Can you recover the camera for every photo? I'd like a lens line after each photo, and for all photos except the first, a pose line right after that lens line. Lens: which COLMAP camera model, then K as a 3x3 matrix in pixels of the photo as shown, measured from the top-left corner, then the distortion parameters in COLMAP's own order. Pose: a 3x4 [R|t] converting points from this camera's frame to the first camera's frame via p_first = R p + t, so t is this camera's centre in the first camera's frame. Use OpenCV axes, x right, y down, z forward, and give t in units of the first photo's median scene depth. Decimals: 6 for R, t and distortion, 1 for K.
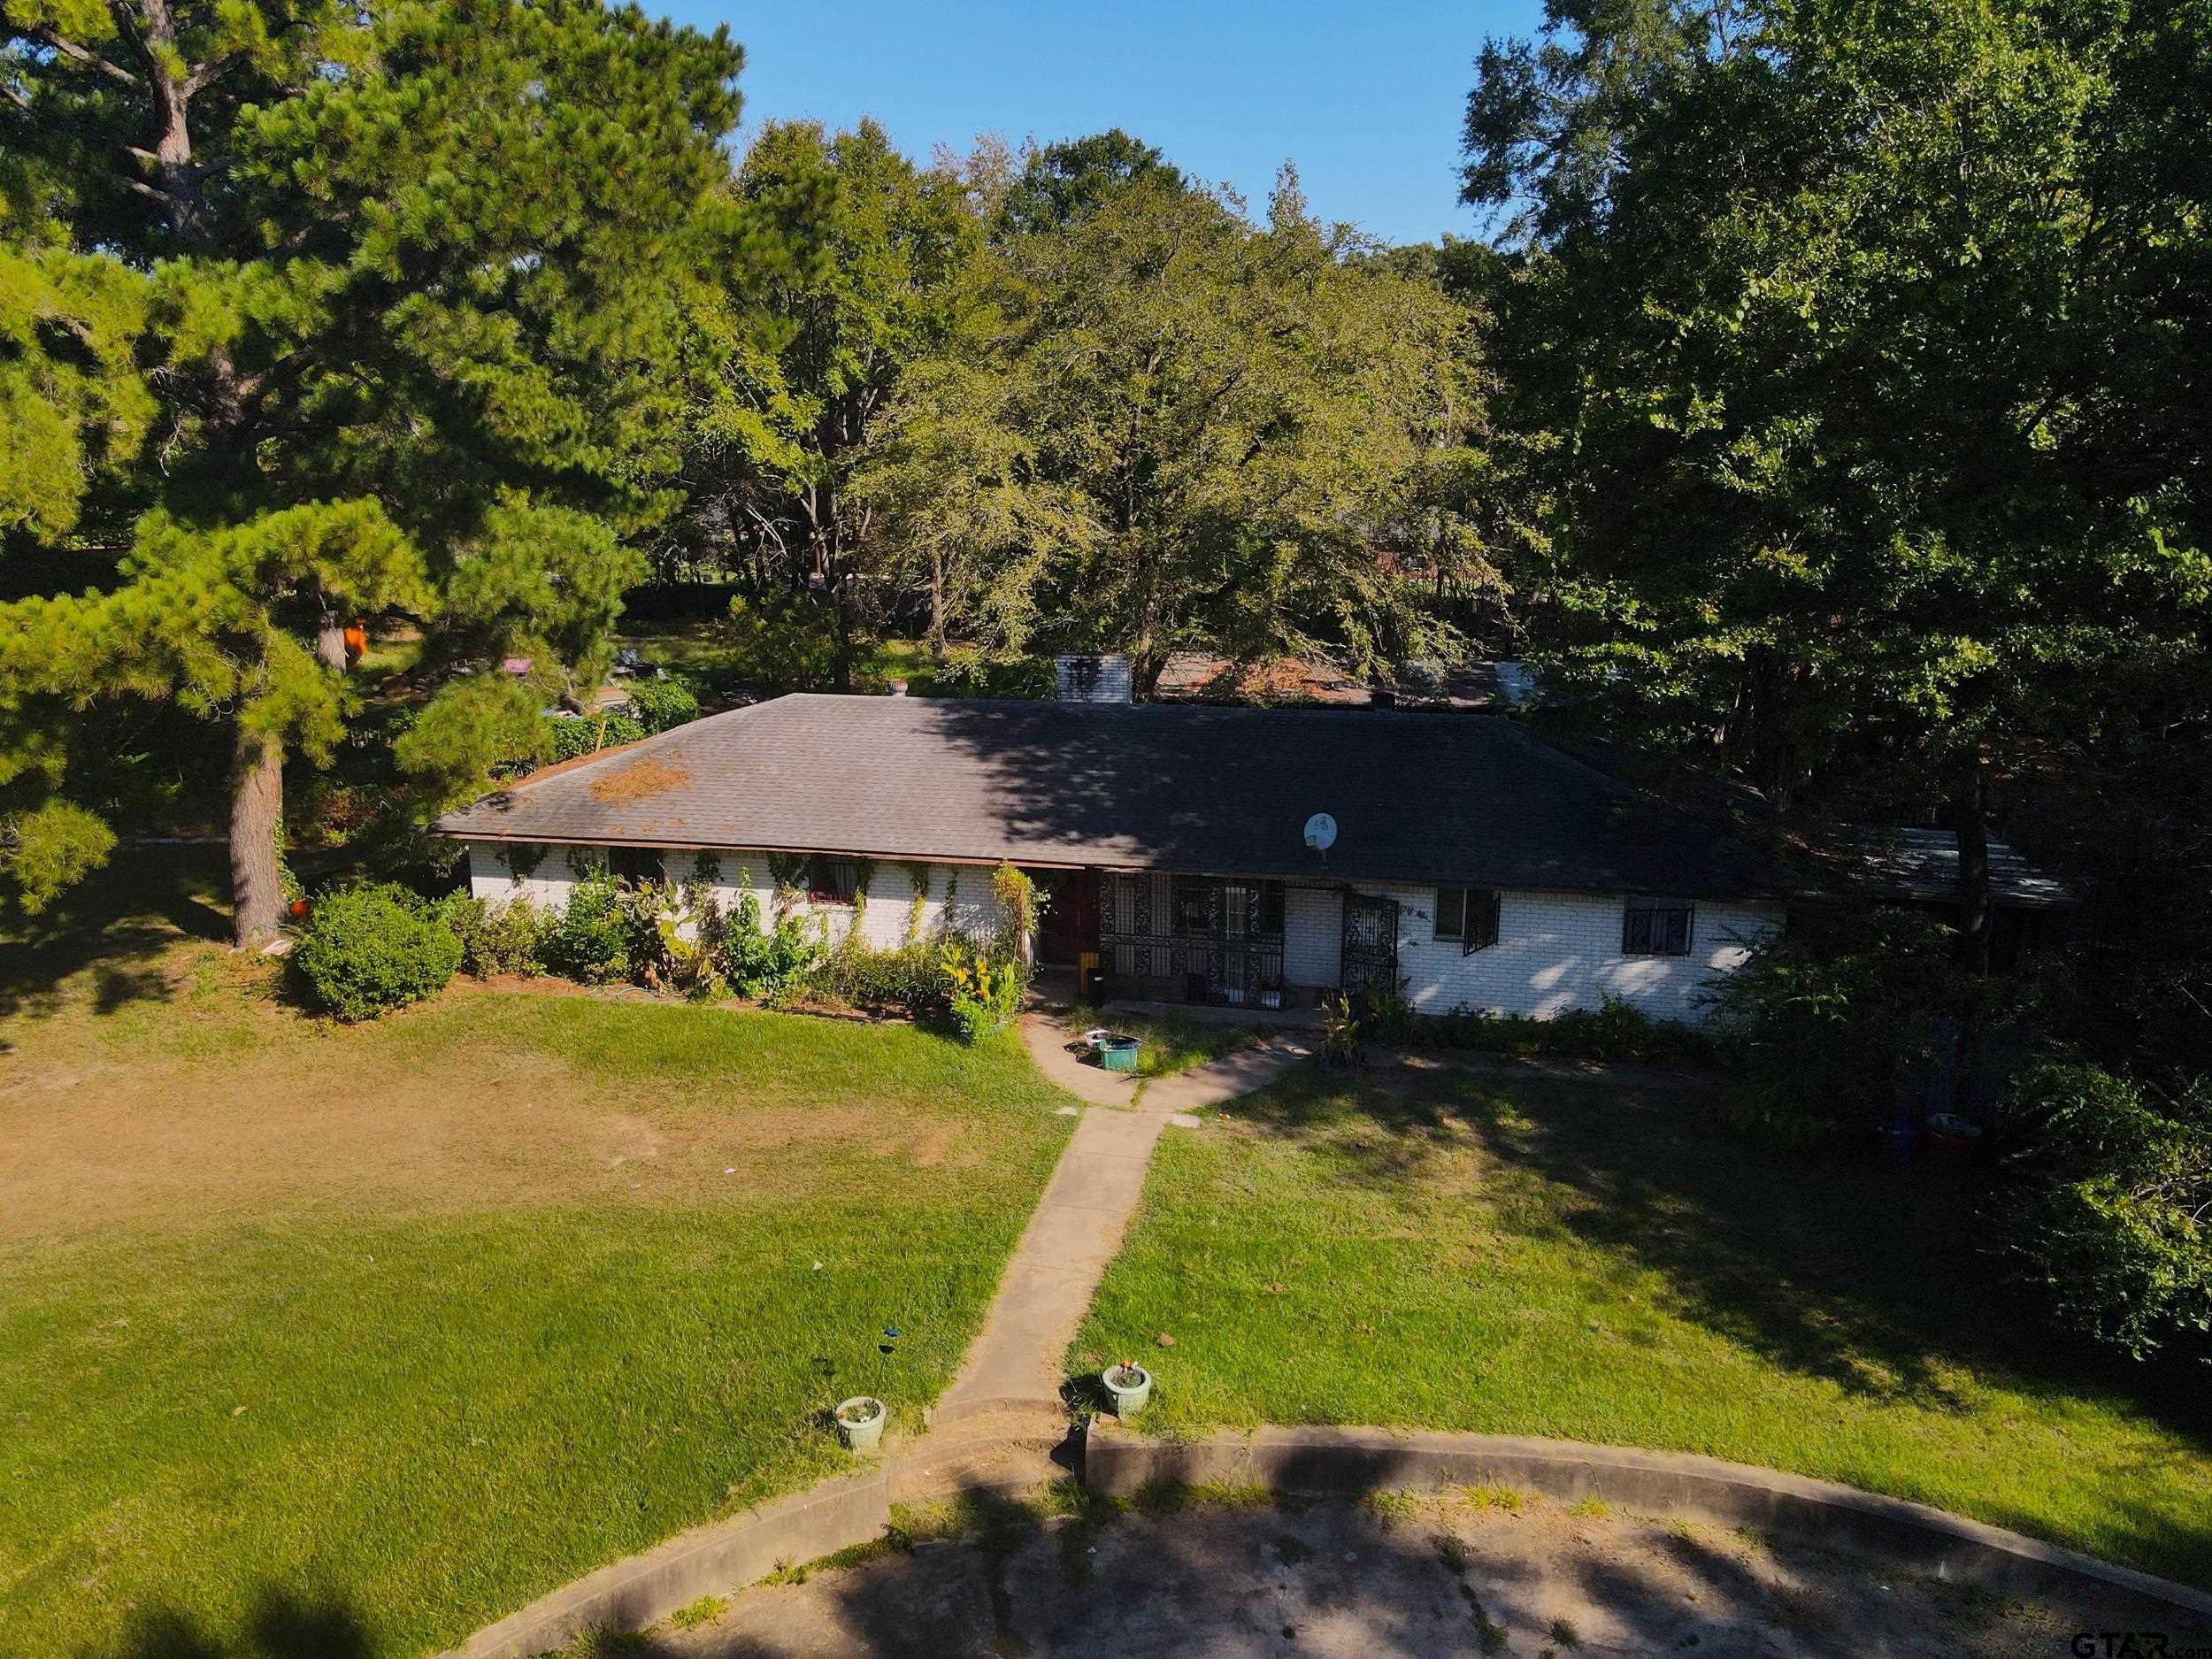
lens RADIAL K [[1633.3, 0, 1100.5], [0, 1633.3, 849.4], [0, 0, 1]] dist [0.021364, 0.009837]
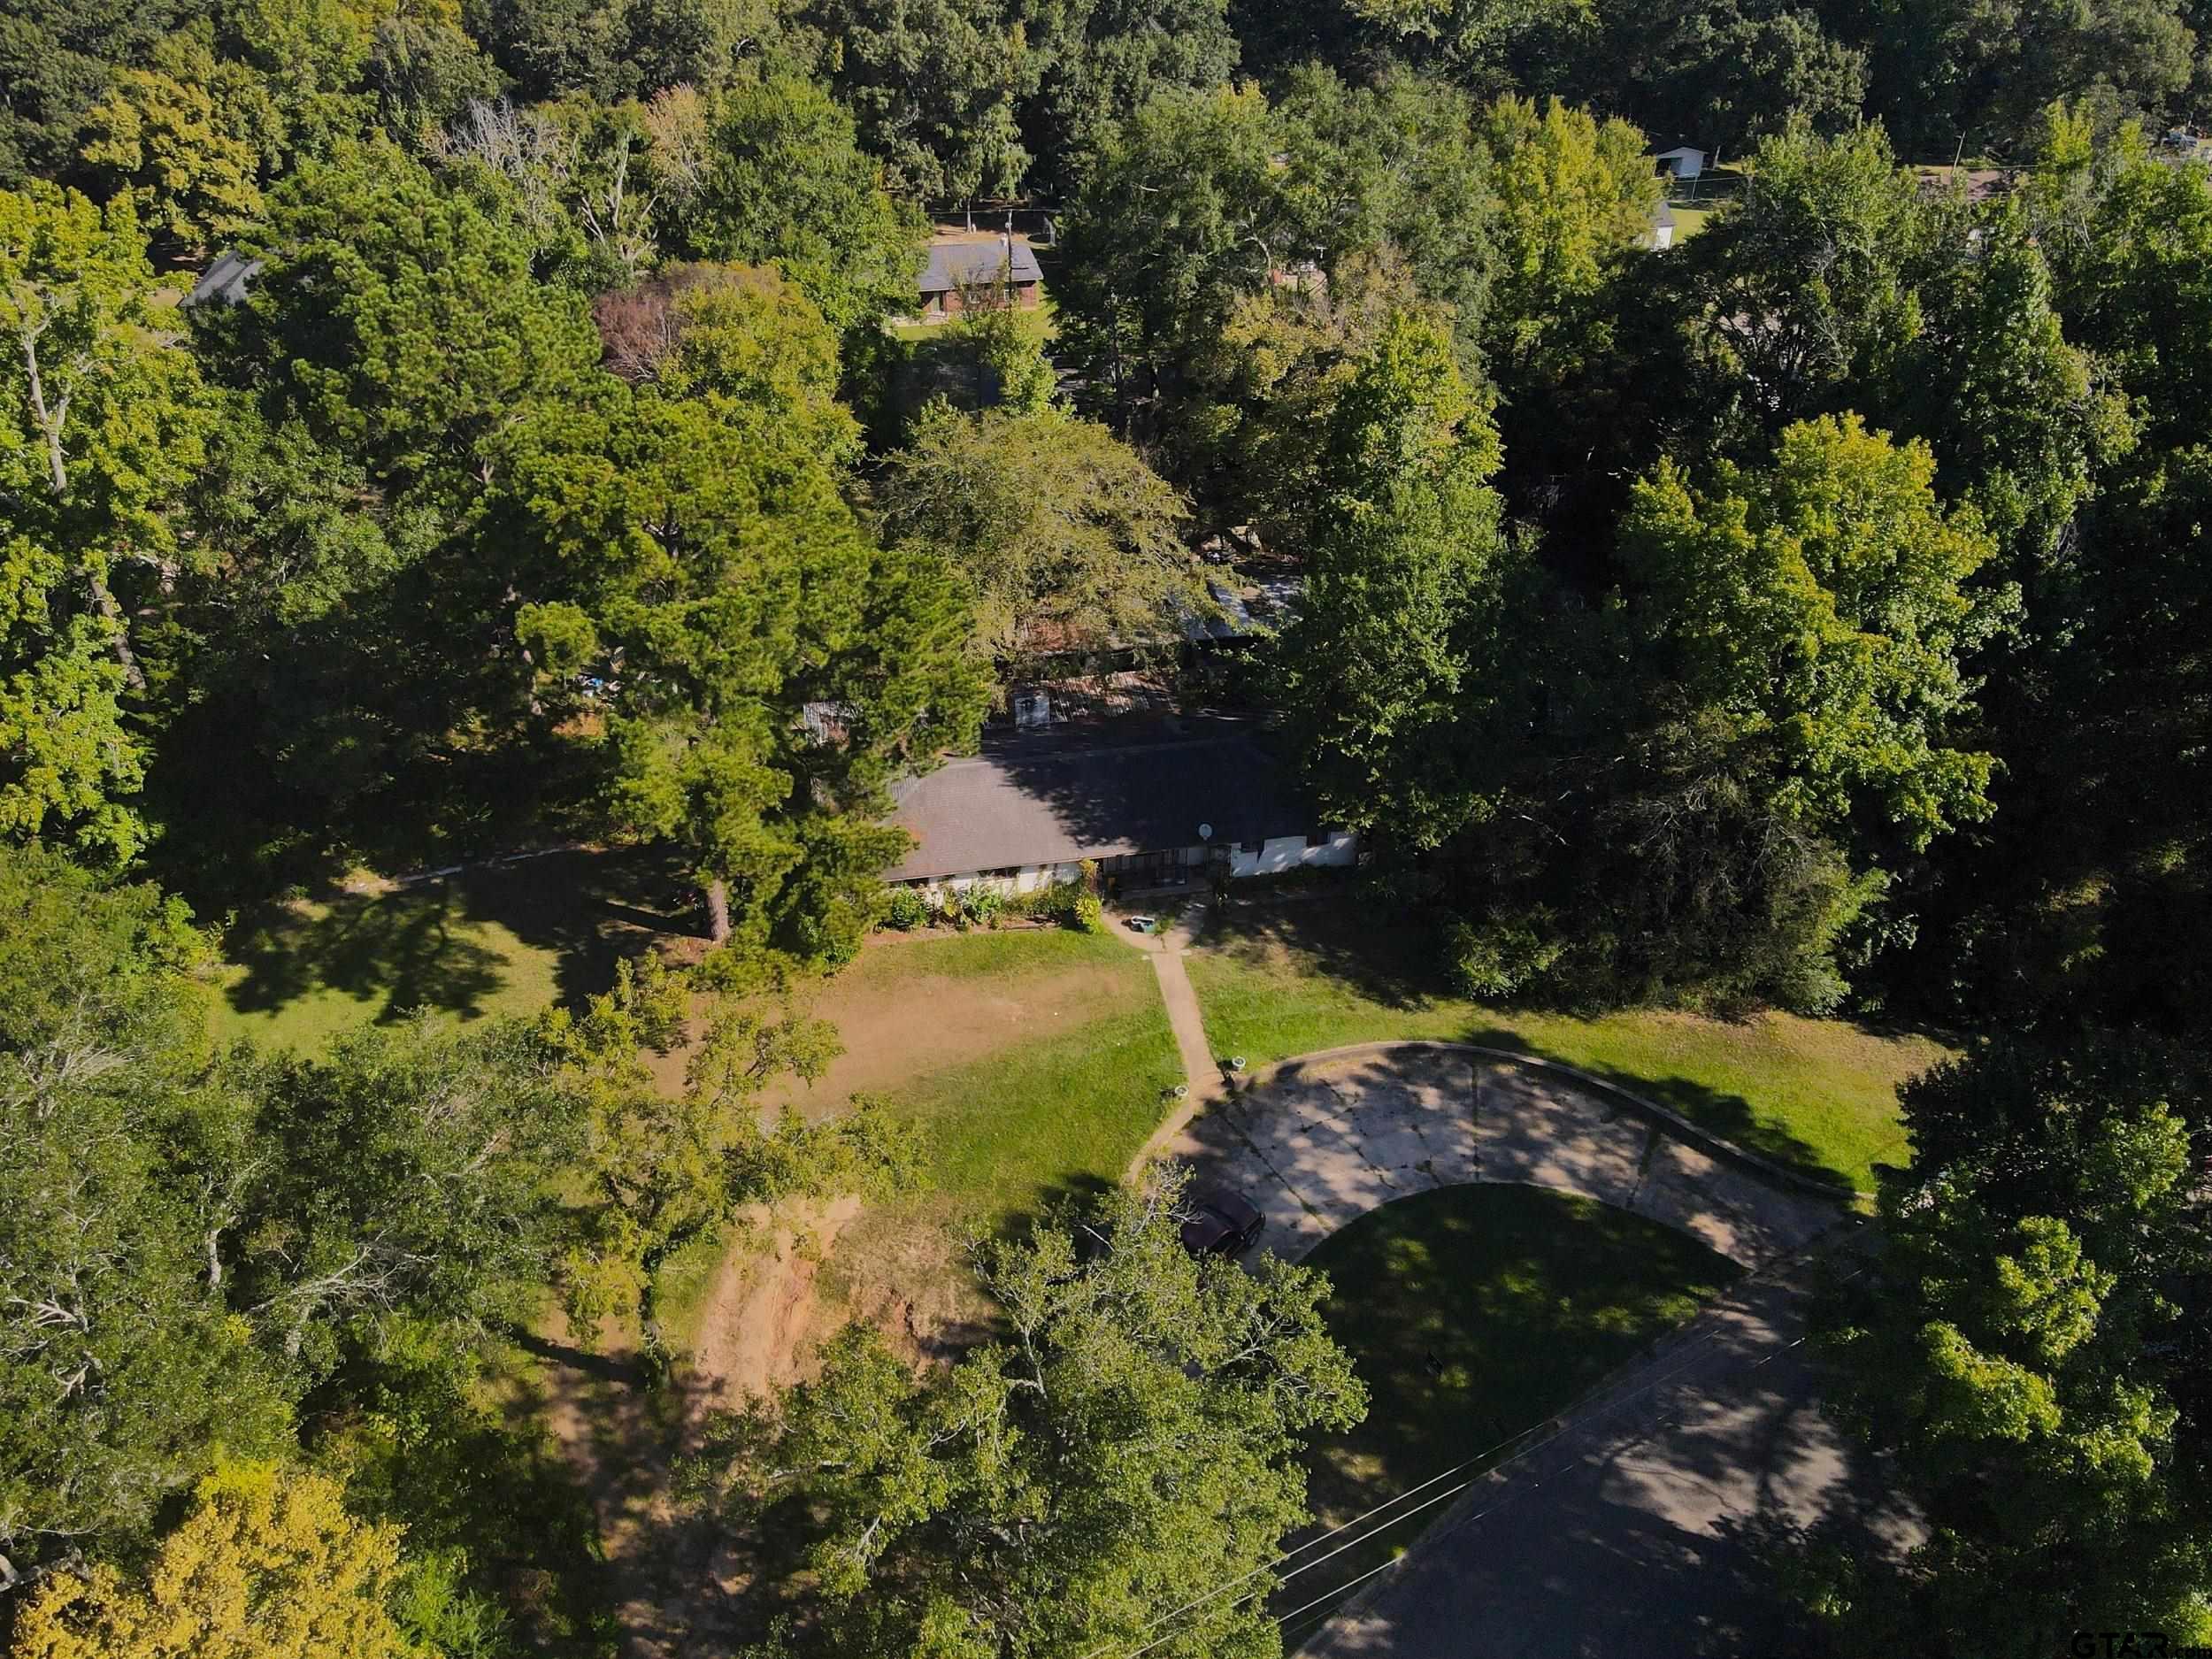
lens RADIAL K [[1633.3, 0, 1110.8], [0, 1633.3, 814.7], [0, 0, 1]] dist [0.021364, 0.009837]
pose [[0.926438, -0.219589, 0.305766, -0.777705], [0.099203, 0.925943, 0.364402, -0.973825], [-0.363141, -0.307263, 0.879612, -1.226792]]
